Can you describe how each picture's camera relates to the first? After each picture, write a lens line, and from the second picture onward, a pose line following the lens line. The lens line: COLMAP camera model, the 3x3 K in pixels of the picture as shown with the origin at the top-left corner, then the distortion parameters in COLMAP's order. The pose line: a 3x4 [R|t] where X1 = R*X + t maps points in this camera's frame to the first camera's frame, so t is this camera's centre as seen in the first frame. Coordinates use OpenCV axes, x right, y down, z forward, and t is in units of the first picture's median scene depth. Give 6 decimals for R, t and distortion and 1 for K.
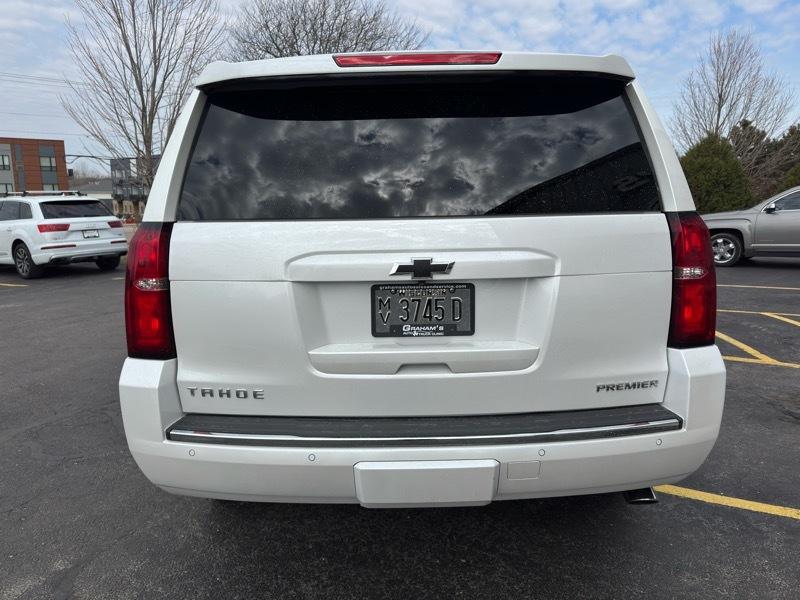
lens RADIAL K [[565.6, 0, 407.8], [0, 565.6, 298.7], [0, 0, 1]] dist [0.006737, -0.008598]
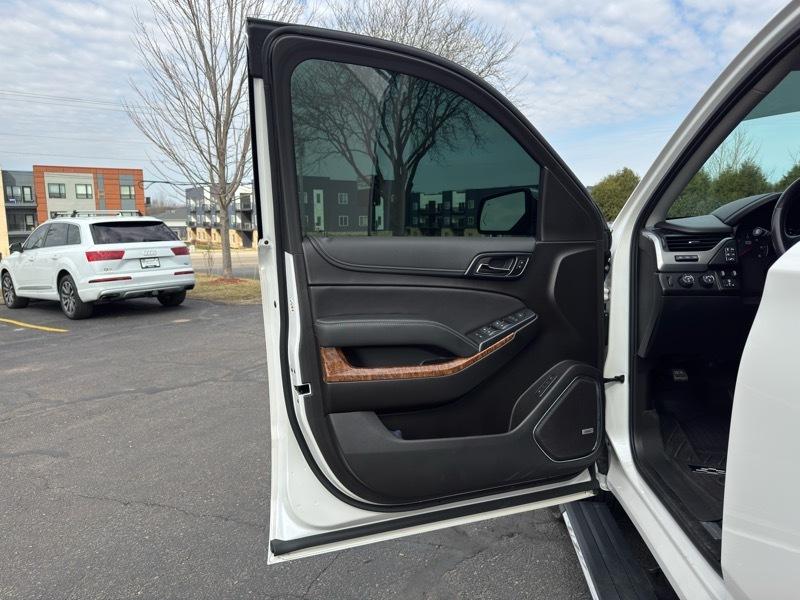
lens RADIAL K [[559.6, 0, 402.2], [0, 559.6, 302.5], [0, 0, 1]] dist [0.002277, -0.001637]
pose [[0.993718, 0.008129, -0.111619, -0.118285], [-0.012314, 0.999245, -0.036856, -0.033961], [0.111235, 0.037999, 0.993067, 0.256862]]
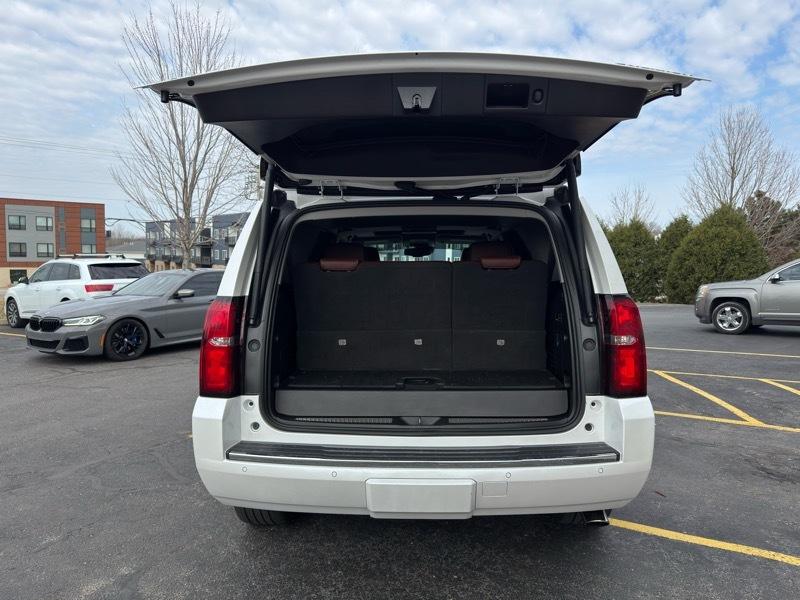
lens RADIAL K [[565.6, 0, 407.8], [0, 565.6, 298.7], [0, 0, 1]] dist [0.006737, -0.008598]
pose [[0.999161, 0.014360, -0.038356, 0.006693], [-0.018436, 0.993967, -0.108118, 0.001559], [0.036572, 0.108734, 0.993398, -0.050181]]
